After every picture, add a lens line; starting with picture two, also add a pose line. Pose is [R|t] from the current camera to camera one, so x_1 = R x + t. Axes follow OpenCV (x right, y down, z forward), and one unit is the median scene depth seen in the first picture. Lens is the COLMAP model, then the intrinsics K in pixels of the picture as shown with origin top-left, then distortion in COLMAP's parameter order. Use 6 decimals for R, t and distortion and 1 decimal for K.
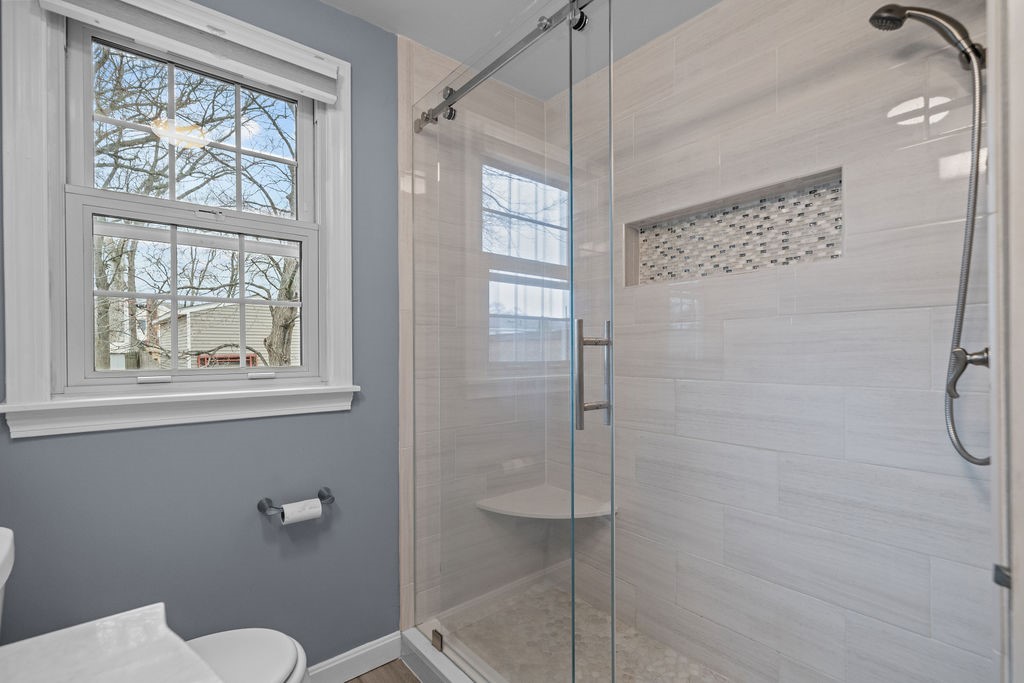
lens RADIAL K [[462.5, 0, 510.2], [0, 462.5, 356.0], [0, 0, 1]] dist [0.002071, -0.000119]
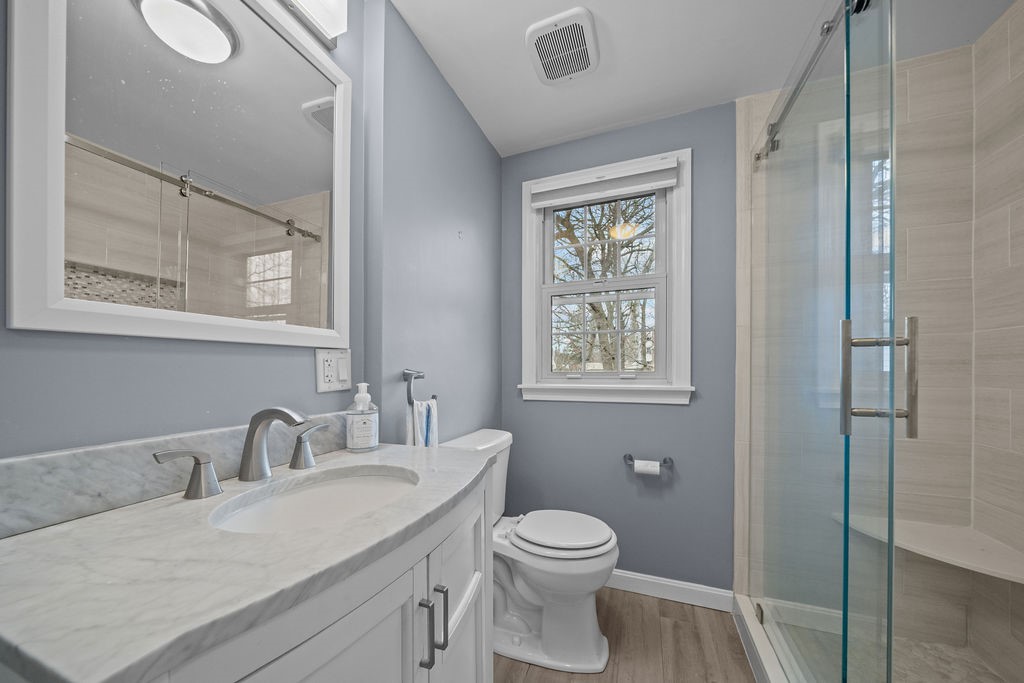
lens RADIAL K [[363.9, 0, 509.7], [0, 363.9, 367.7], [0, 0, 1]] dist [-0.001357, -0.000011]
pose [[0.499318, -0.003237, -0.866413, 0.313082], [-0.004886, 0.999967, -0.006552, 0.019398], [0.866405, 0.007505, 0.499286, 0.017447]]
